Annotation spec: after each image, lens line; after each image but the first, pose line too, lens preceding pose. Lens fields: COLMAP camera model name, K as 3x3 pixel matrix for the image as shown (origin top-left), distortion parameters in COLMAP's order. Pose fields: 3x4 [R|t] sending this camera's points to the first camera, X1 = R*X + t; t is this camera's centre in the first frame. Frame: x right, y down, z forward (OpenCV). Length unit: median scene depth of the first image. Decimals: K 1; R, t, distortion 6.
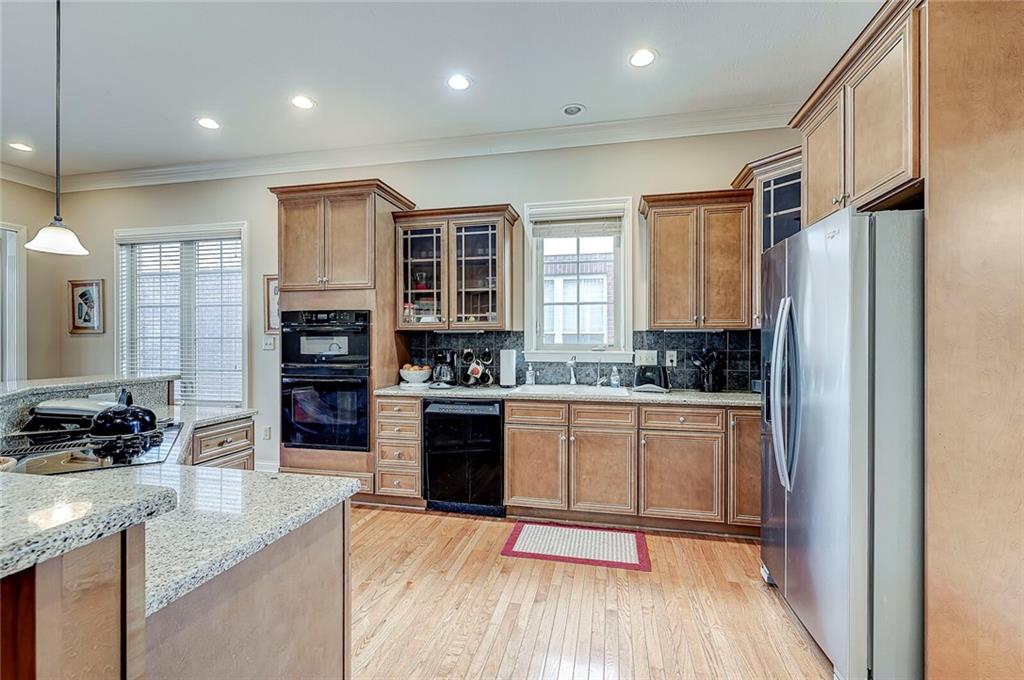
lens RADIAL K [[447.8, 0, 522.7], [0, 447.8, 341.5], [0, 0, 1]] dist [0.000277, 0.000228]
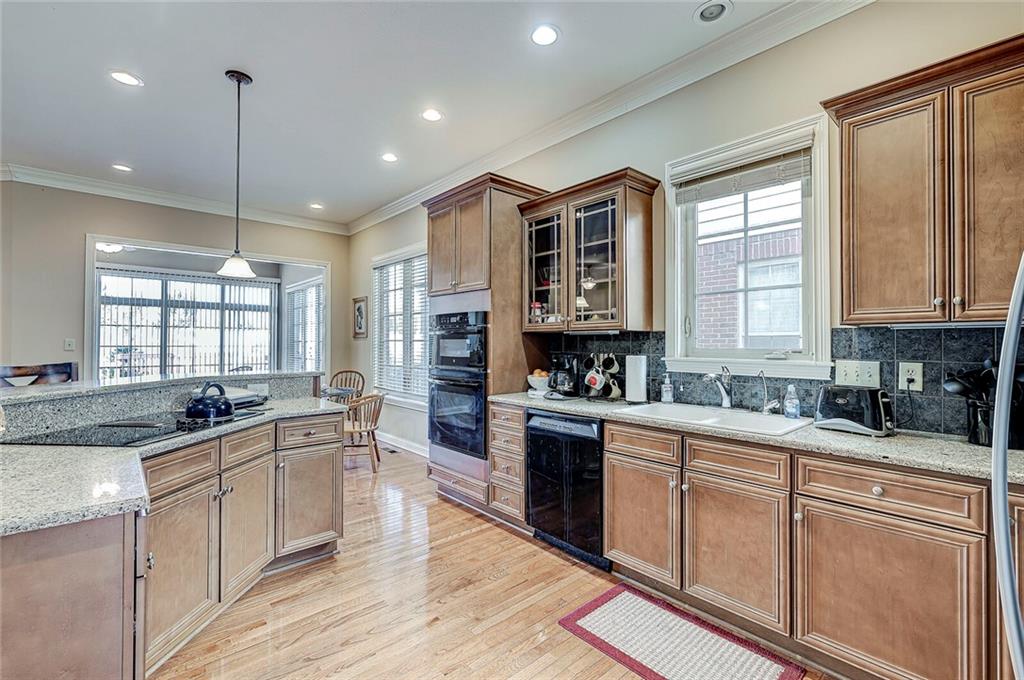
lens RADIAL K [[454.0, 0, 514.9], [0, 454.0, 338.5], [0, 0, 1]] dist [-0.002404, -0.000620]
pose [[0.805401, -0.004352, -0.592715, 0.267747], [-0.003895, 0.999913, -0.012634, -0.000082], [0.592718, 0.012484, 0.805313, 0.246378]]
